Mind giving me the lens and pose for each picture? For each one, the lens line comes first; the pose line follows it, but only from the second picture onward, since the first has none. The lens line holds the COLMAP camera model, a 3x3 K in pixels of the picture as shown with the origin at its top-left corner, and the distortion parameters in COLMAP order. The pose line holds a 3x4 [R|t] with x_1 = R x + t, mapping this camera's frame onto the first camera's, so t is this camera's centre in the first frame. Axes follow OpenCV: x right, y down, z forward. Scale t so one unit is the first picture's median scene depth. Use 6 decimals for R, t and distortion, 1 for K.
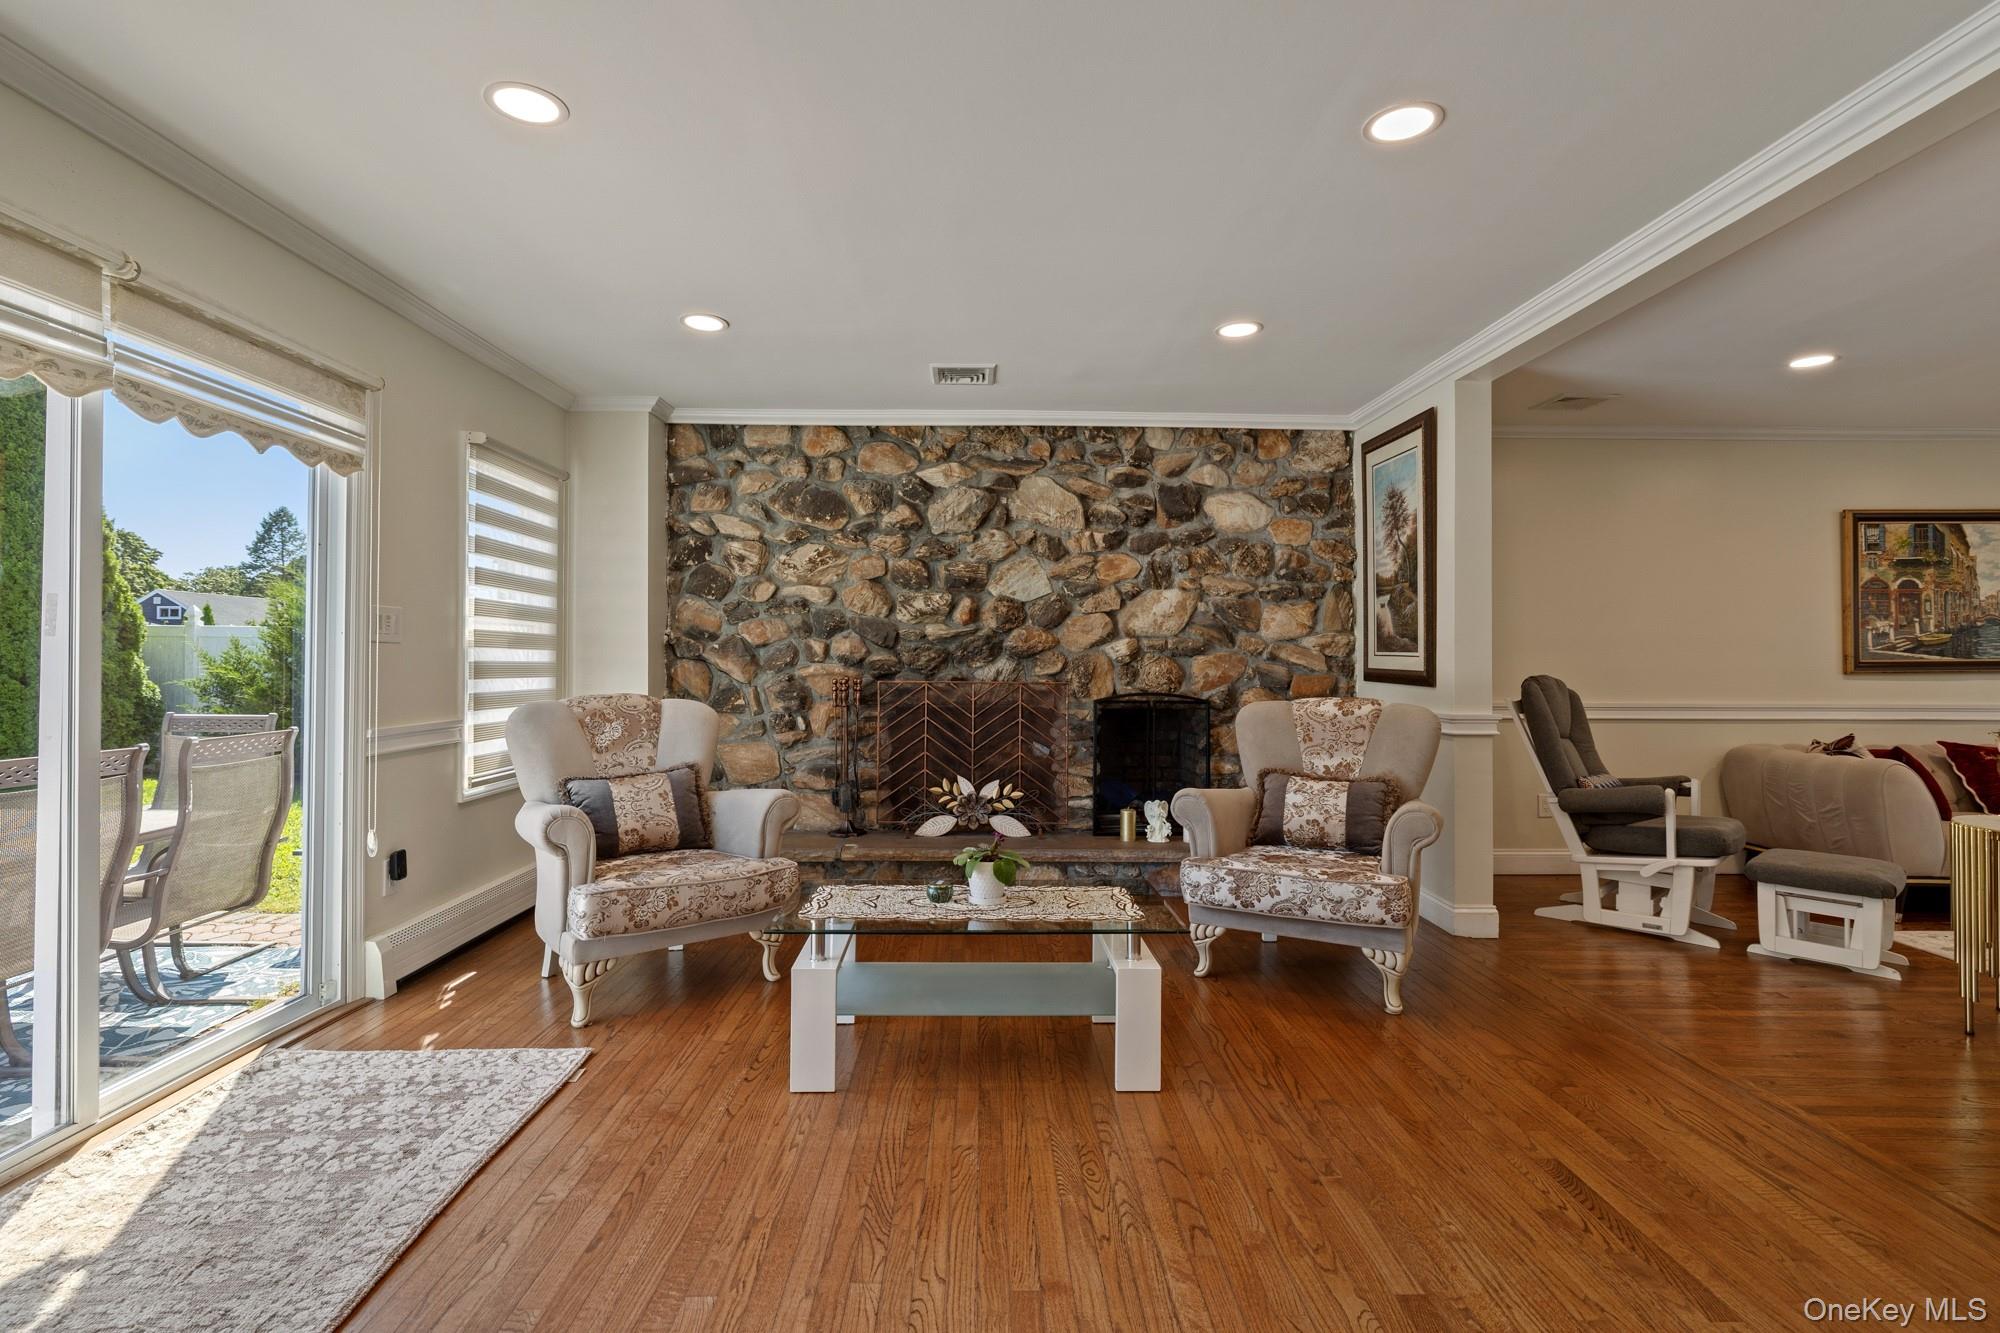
lens RADIAL K [[948.0, 0, 992.7], [0, 948.0, 665.2], [0, 0, 1]] dist [-0.009107, 0.001460]
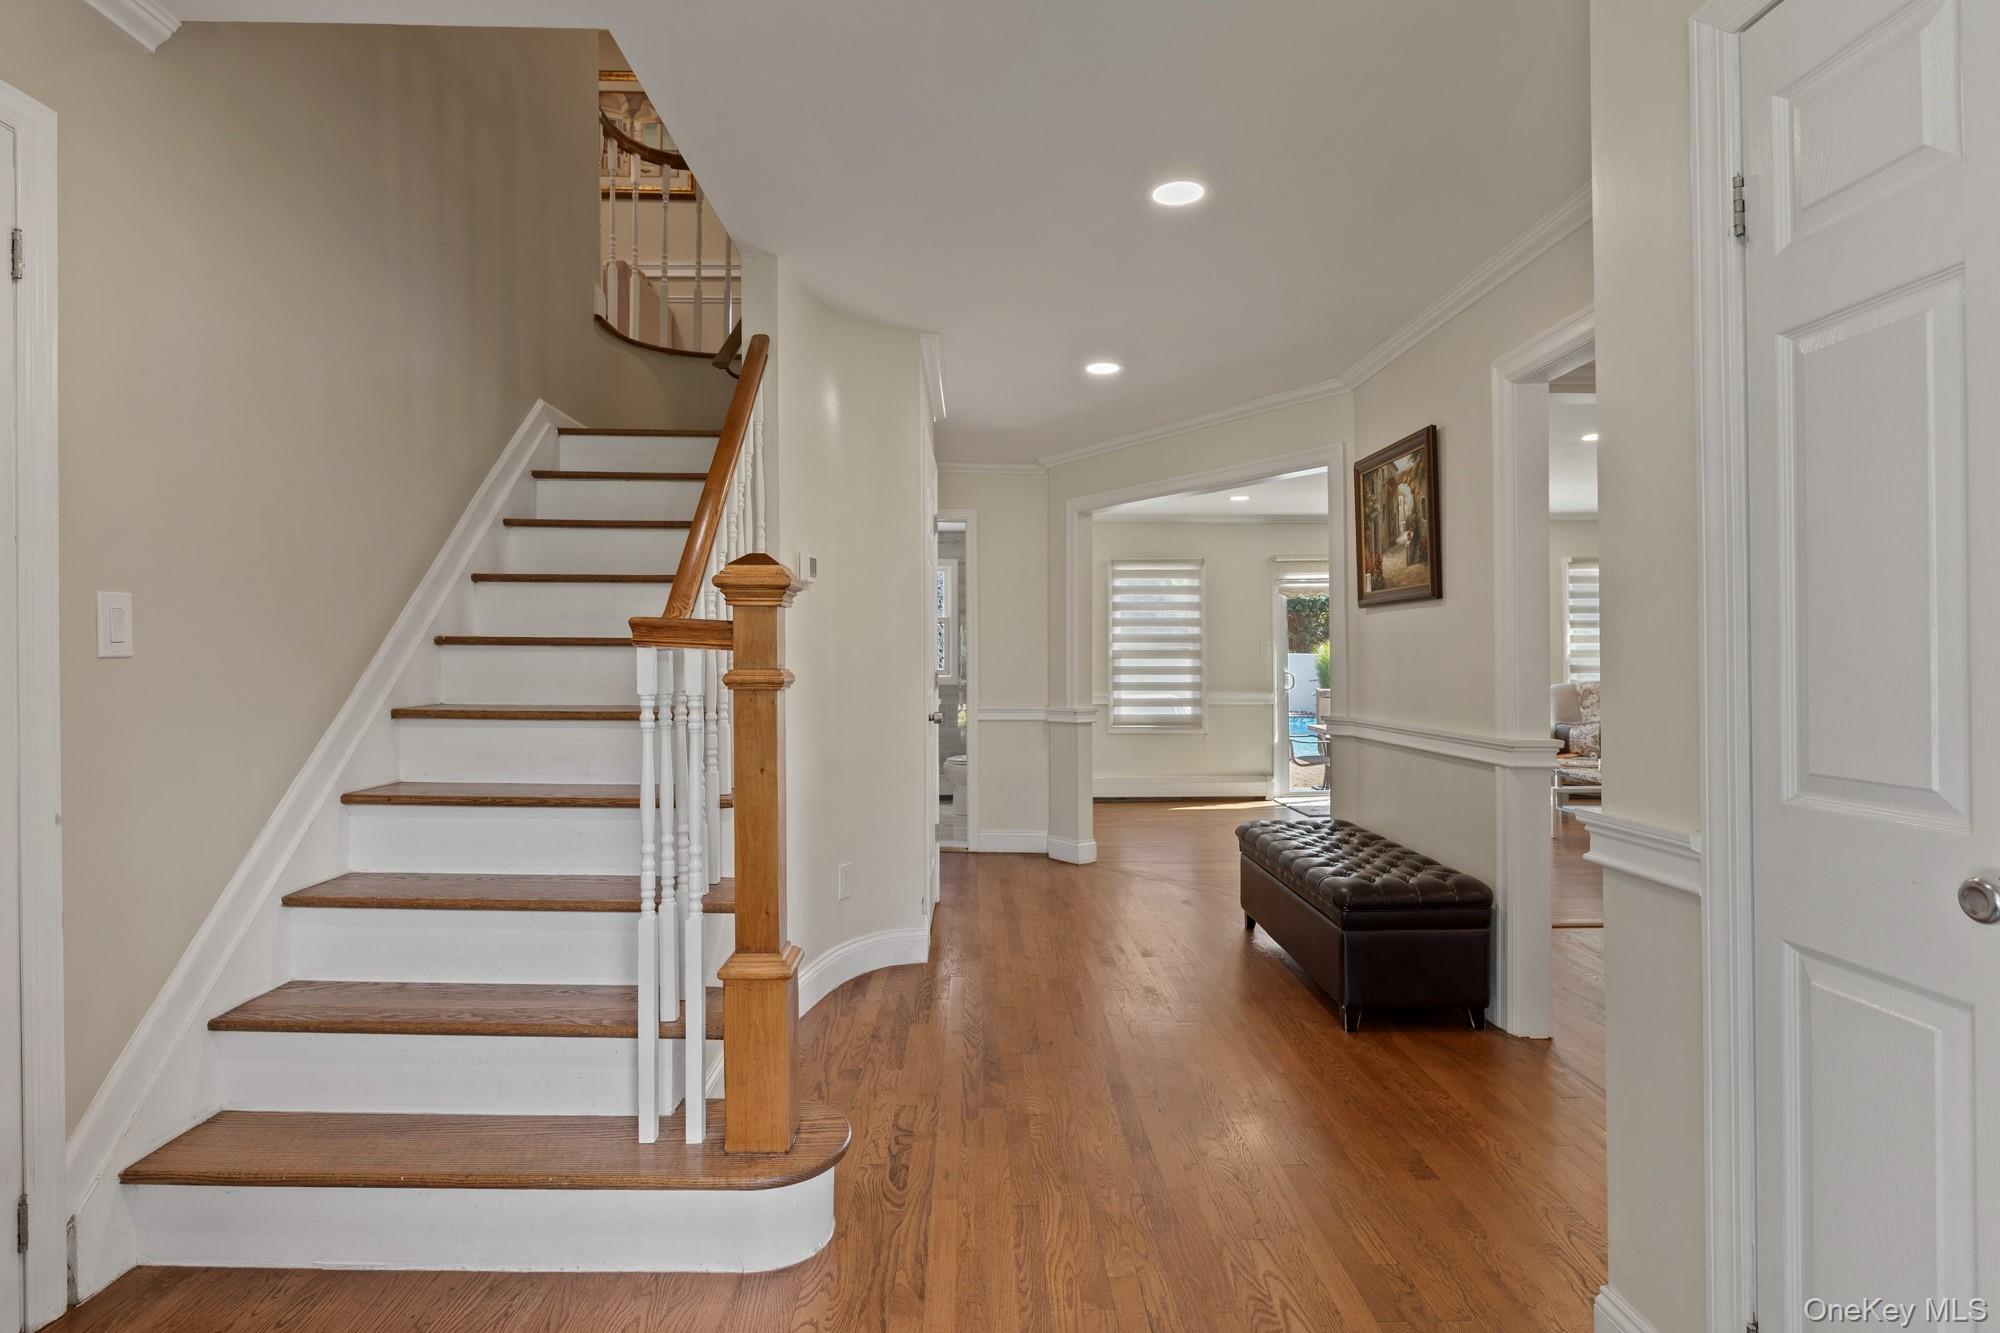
lens RADIAL K [[1039.9, 0, 998.7], [0, 1039.9, 655.4], [0, 0, 1]] dist [-0.000790, -0.000498]
pose [[-0.001126, -0.010834, -0.999941, 1.364858], [-0.000309, 0.999941, -0.010834, 0.000339], [0.999999, 0.000297, -0.001129, -0.216276]]
